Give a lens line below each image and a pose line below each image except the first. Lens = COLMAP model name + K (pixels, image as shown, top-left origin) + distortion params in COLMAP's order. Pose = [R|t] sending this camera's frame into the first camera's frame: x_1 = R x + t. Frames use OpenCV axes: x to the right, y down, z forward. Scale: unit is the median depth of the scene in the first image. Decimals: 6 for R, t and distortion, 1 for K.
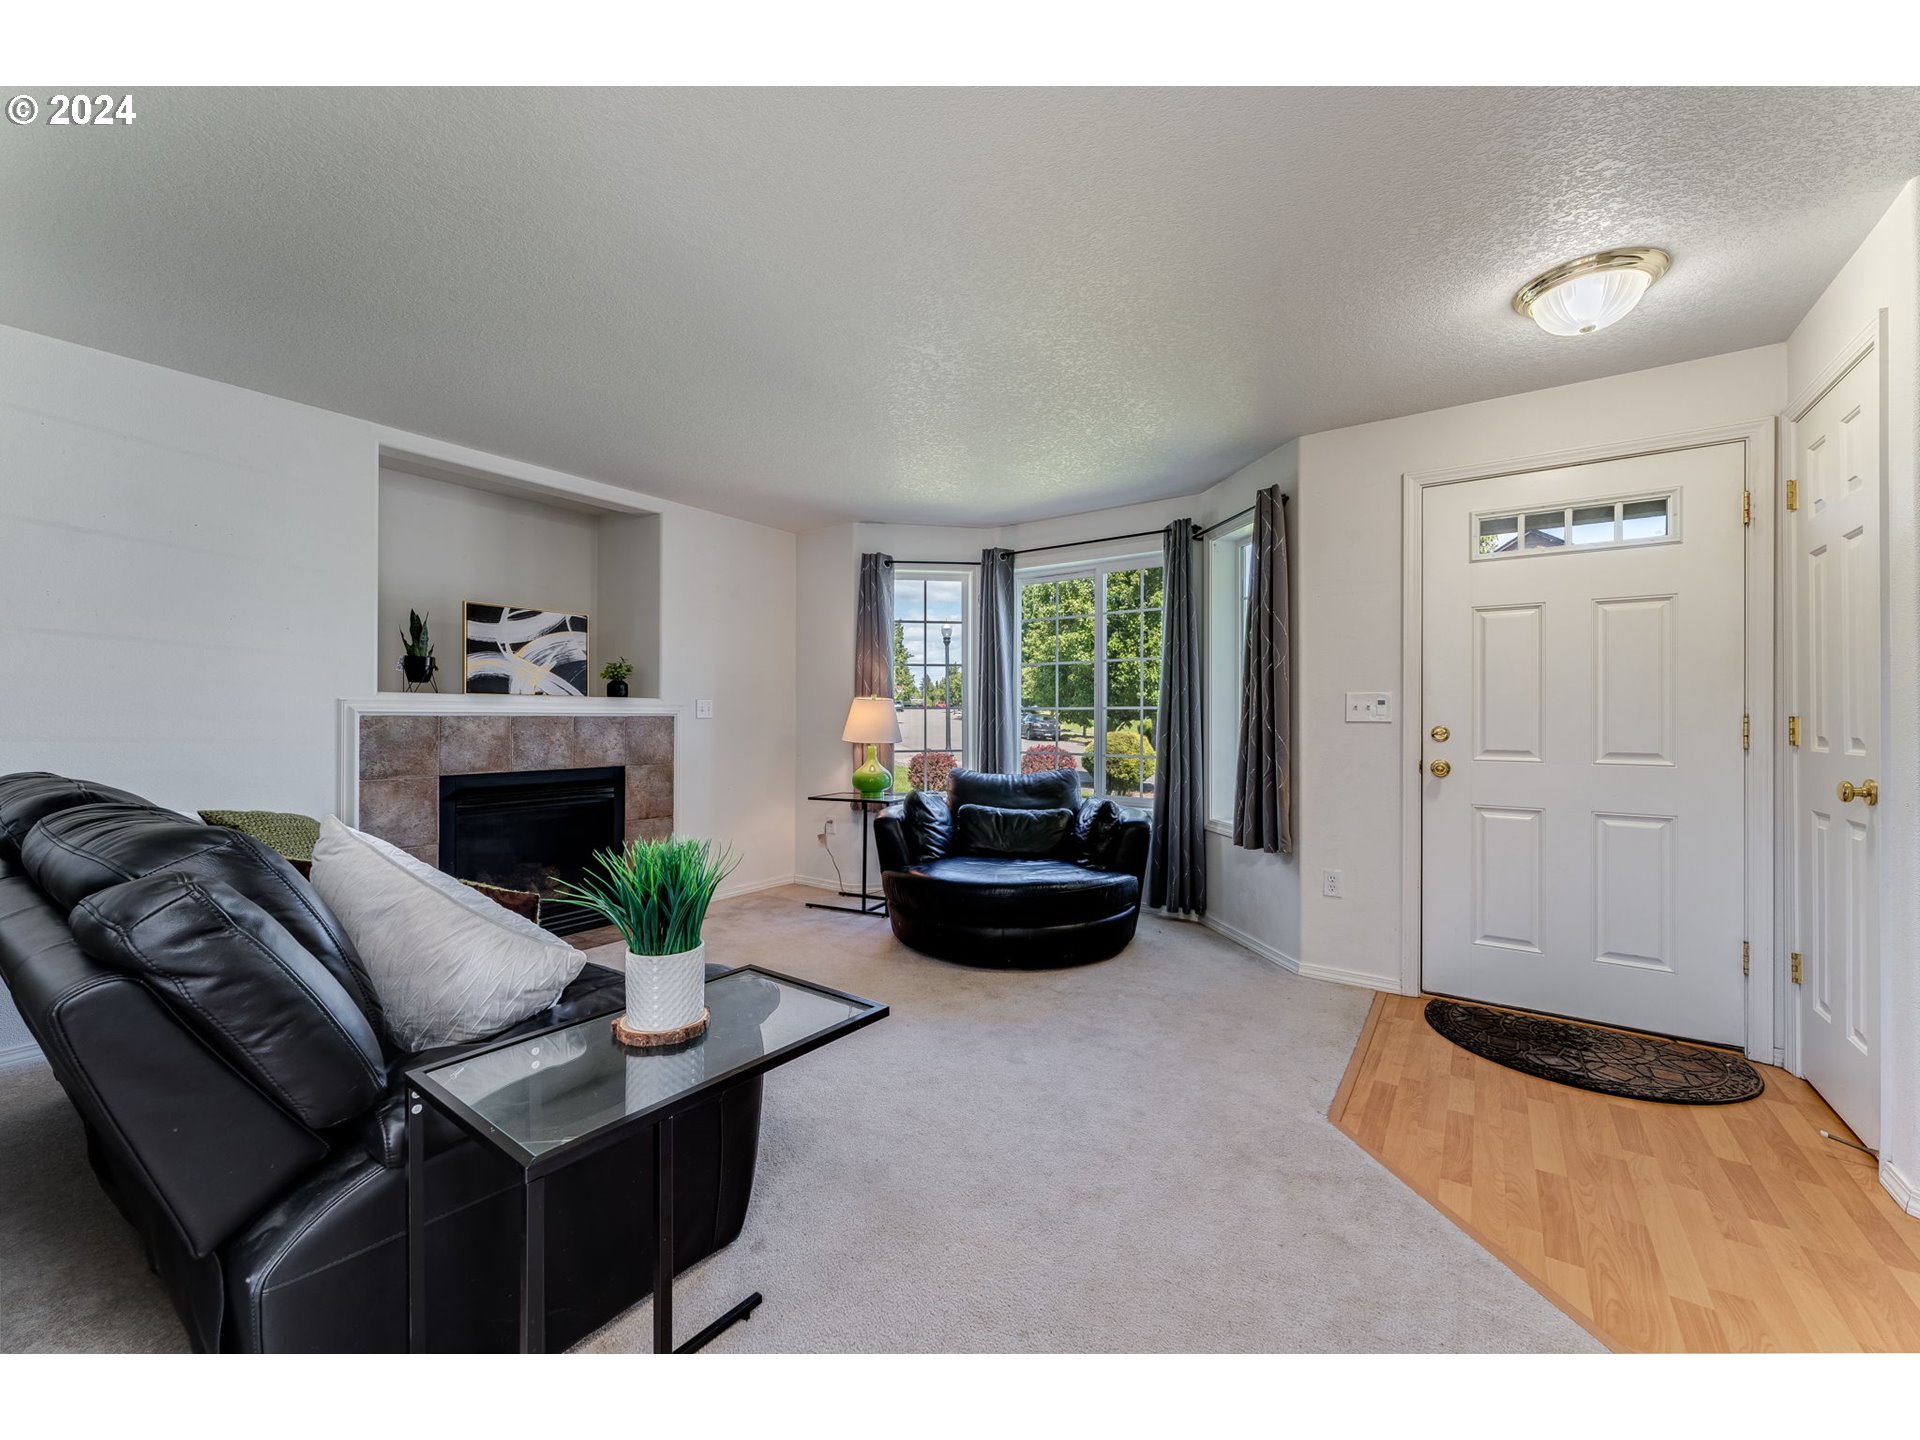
lens RADIAL K [[765.8, 0, 954.8], [0, 765.8, 714.2], [0, 0, 1]] dist [-0.001691, 0.000193]
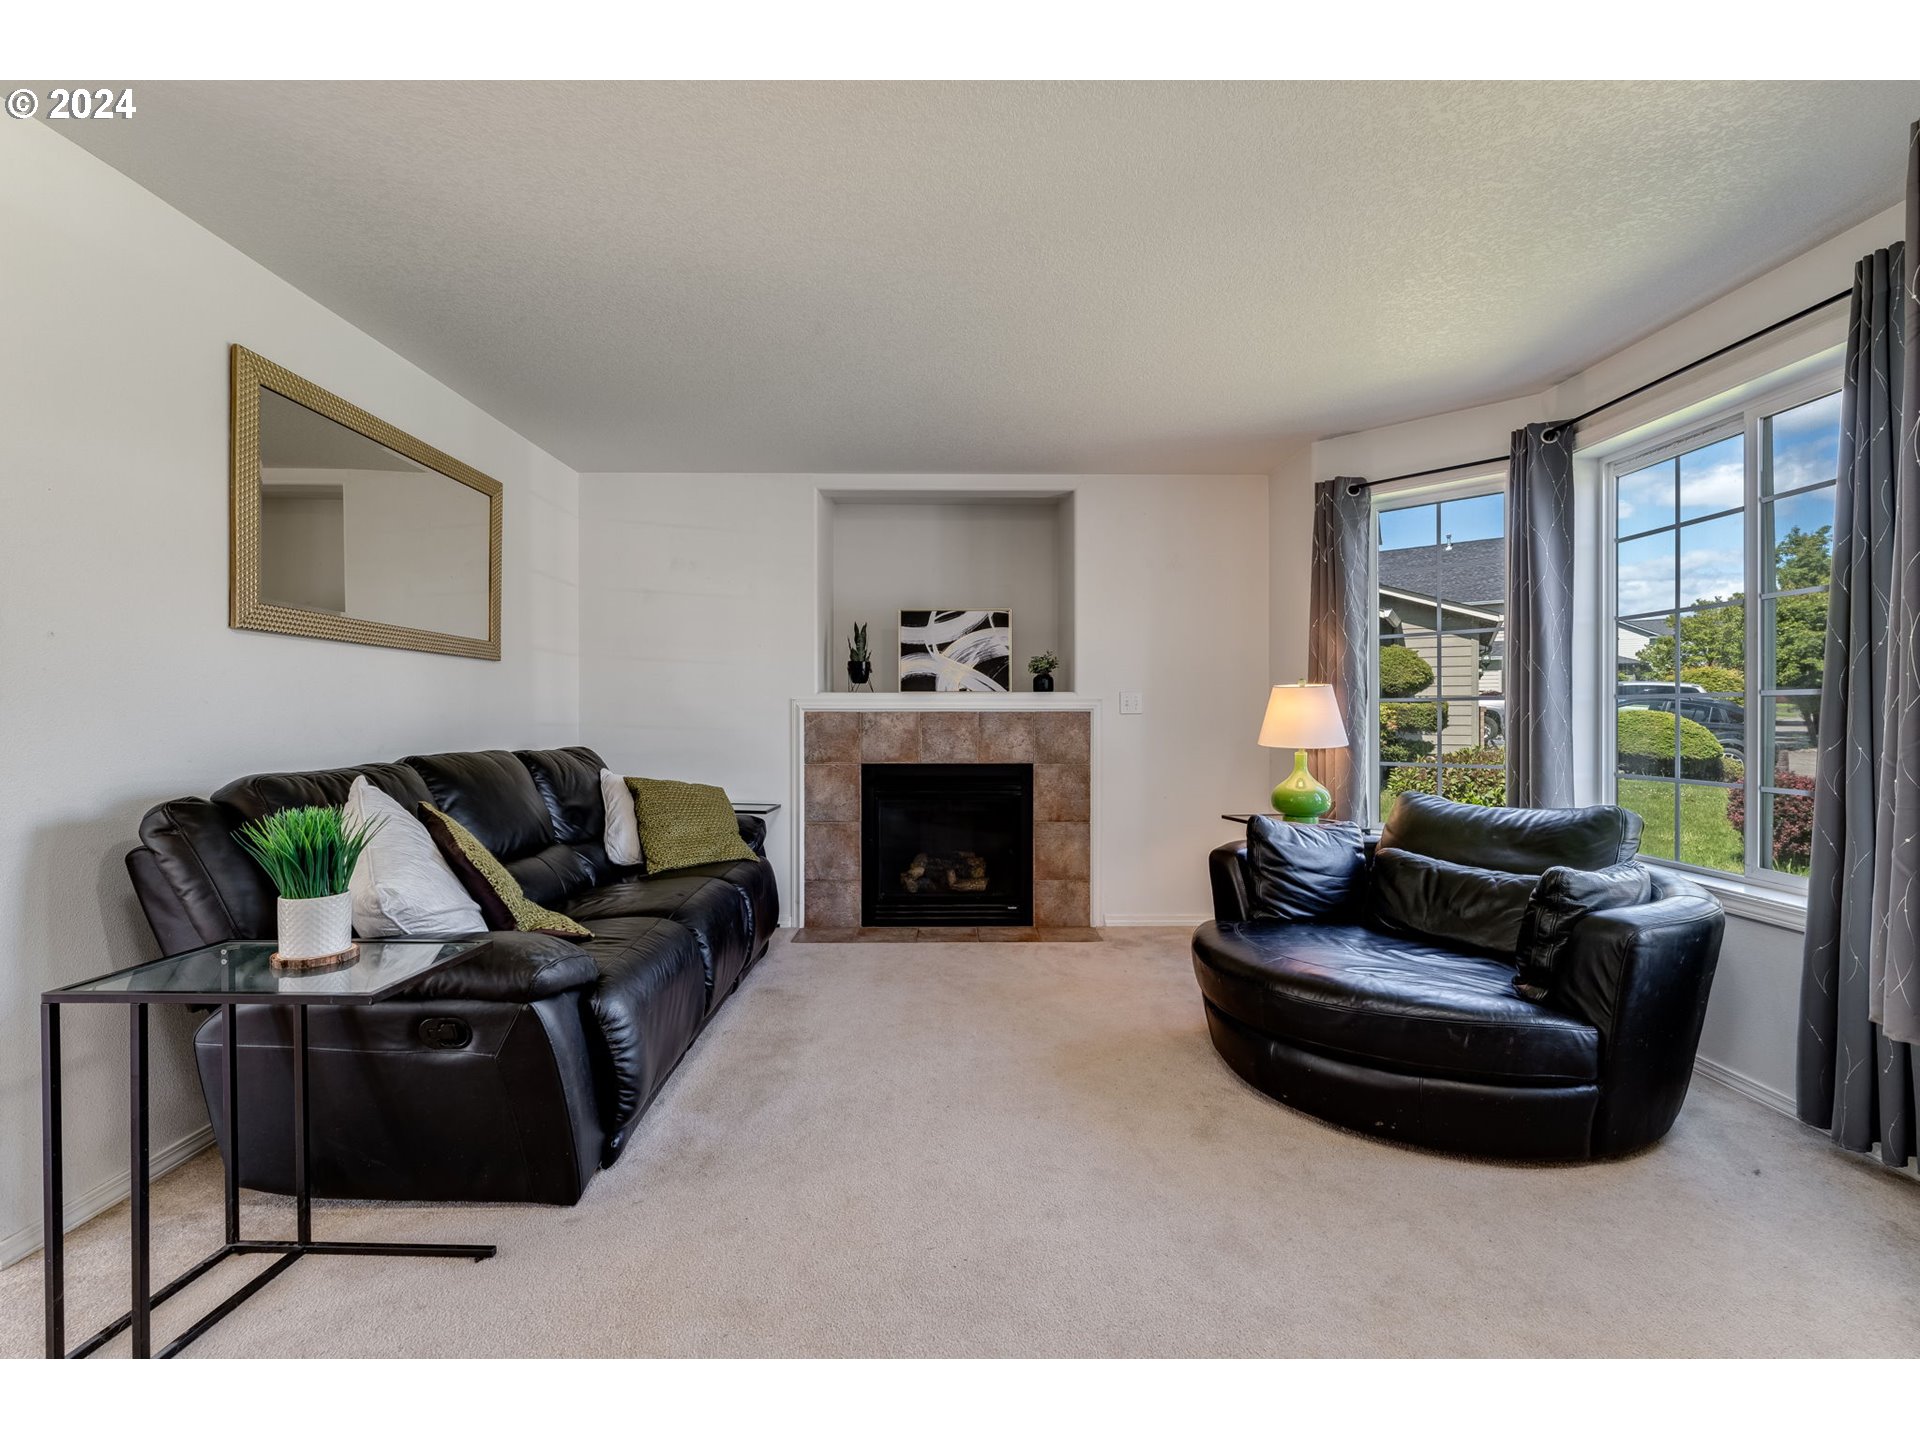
lens RADIAL K [[868.5, 0, 959.2], [0, 868.5, 716.8], [0, 0, 1]] dist [0.000309, 0.000239]
pose [[0.584463, 0.001124, -0.811420, 0.482269], [0.004721, 0.999977, 0.004786, 0.004144], [0.811407, -0.006628, 0.584444, 0.355021]]
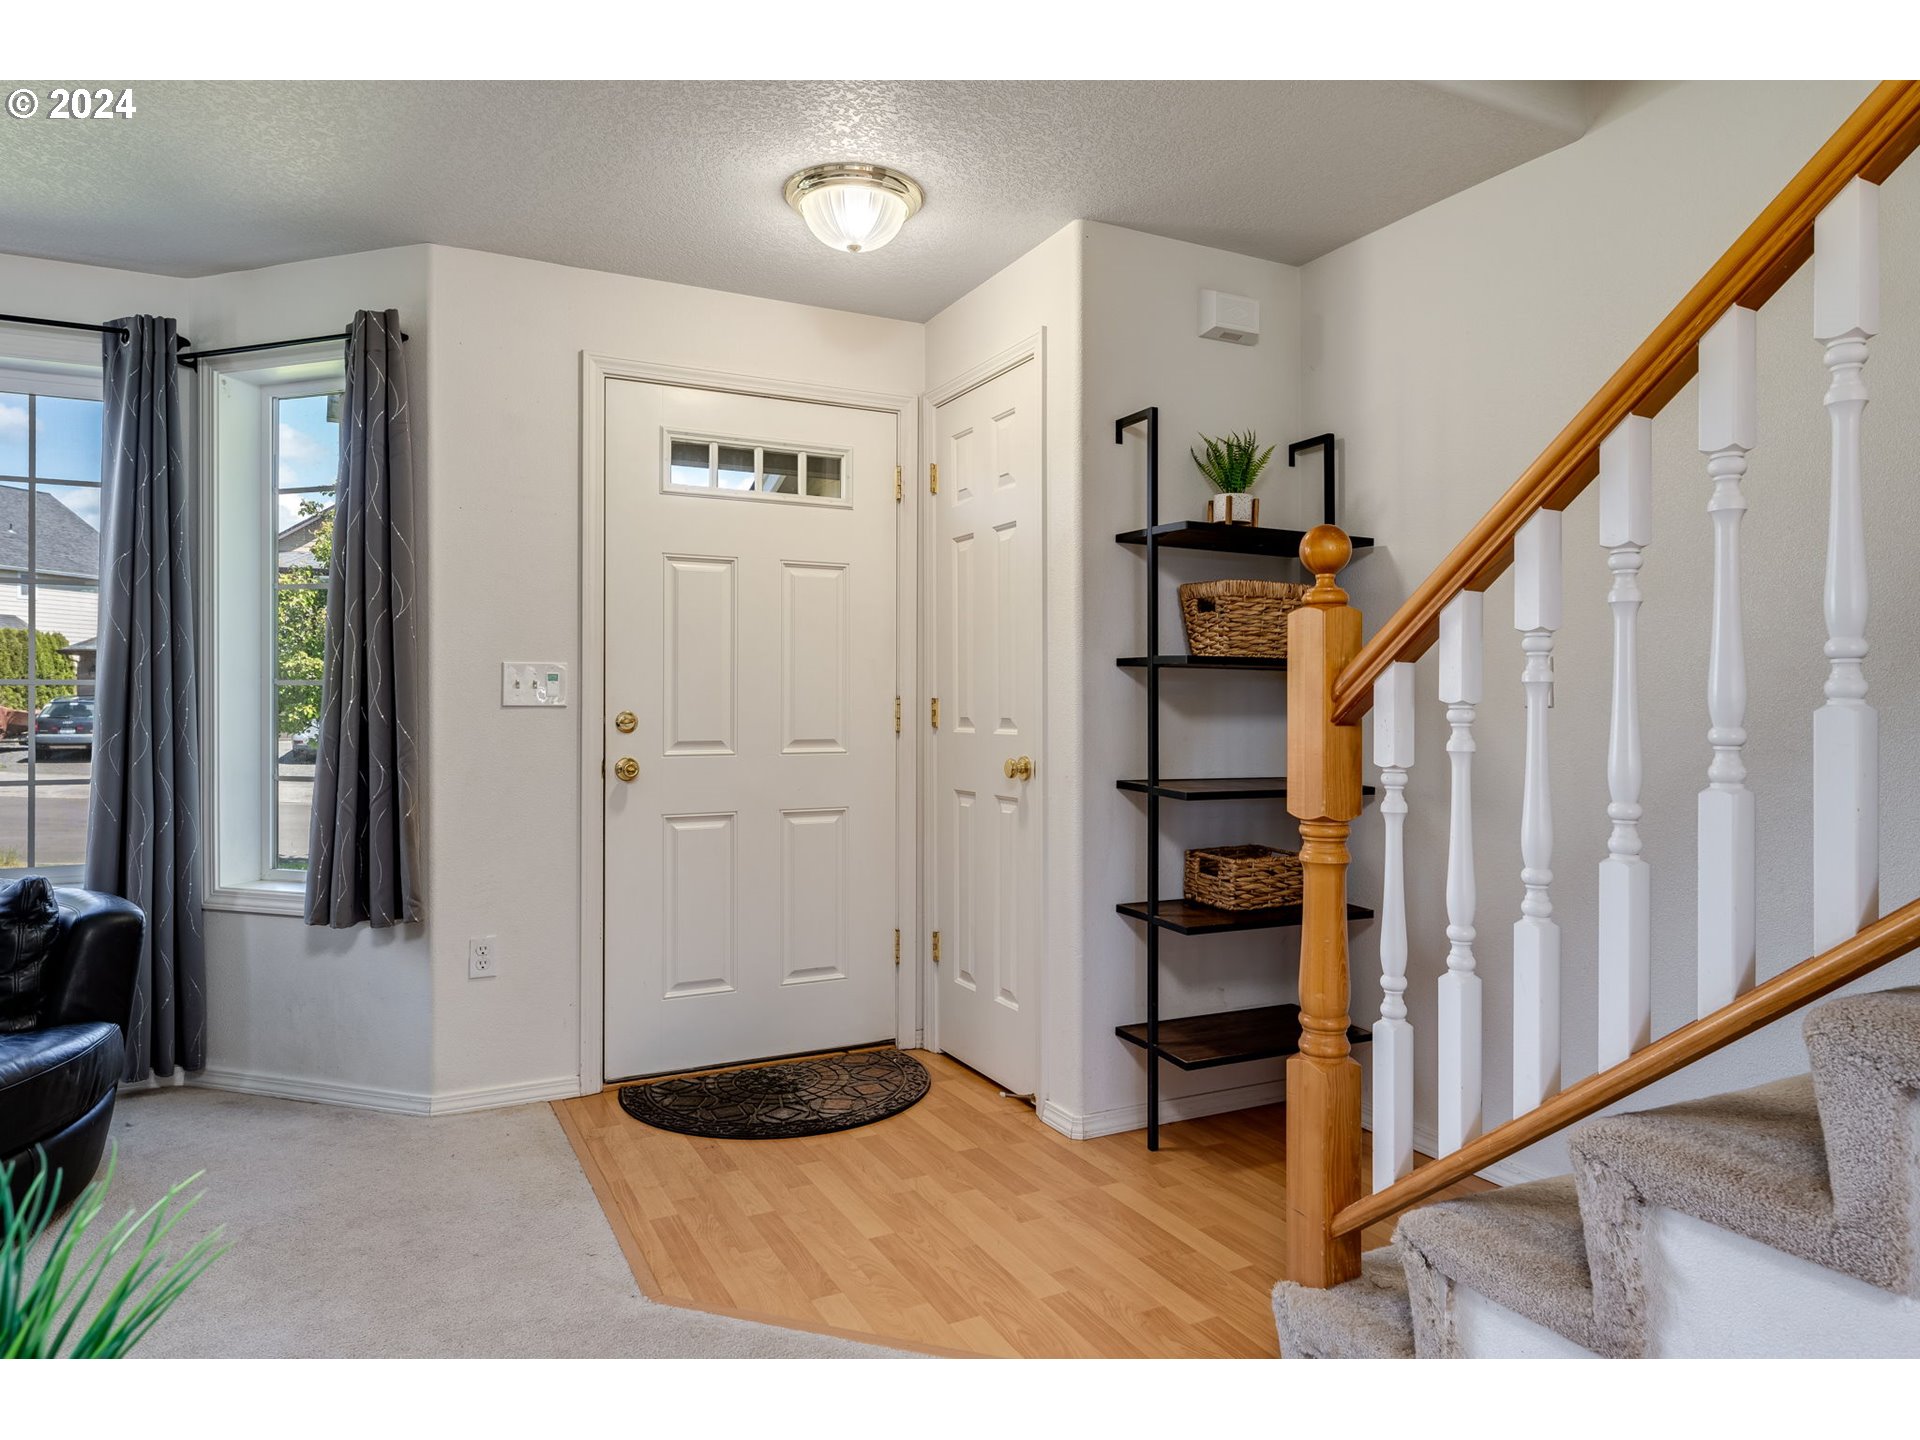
lens RADIAL K [[1166.4, 0, 962.3], [0, 1166.4, 705.0], [0, 0, 1]] dist [0.001436, 0.001092]
pose [[0.464806, -0.005038, 0.885398, -0.183855], [-0.002185, 0.999974, 0.006837, 0.000899], [-0.885410, -0.005112, 0.464783, 0.182831]]
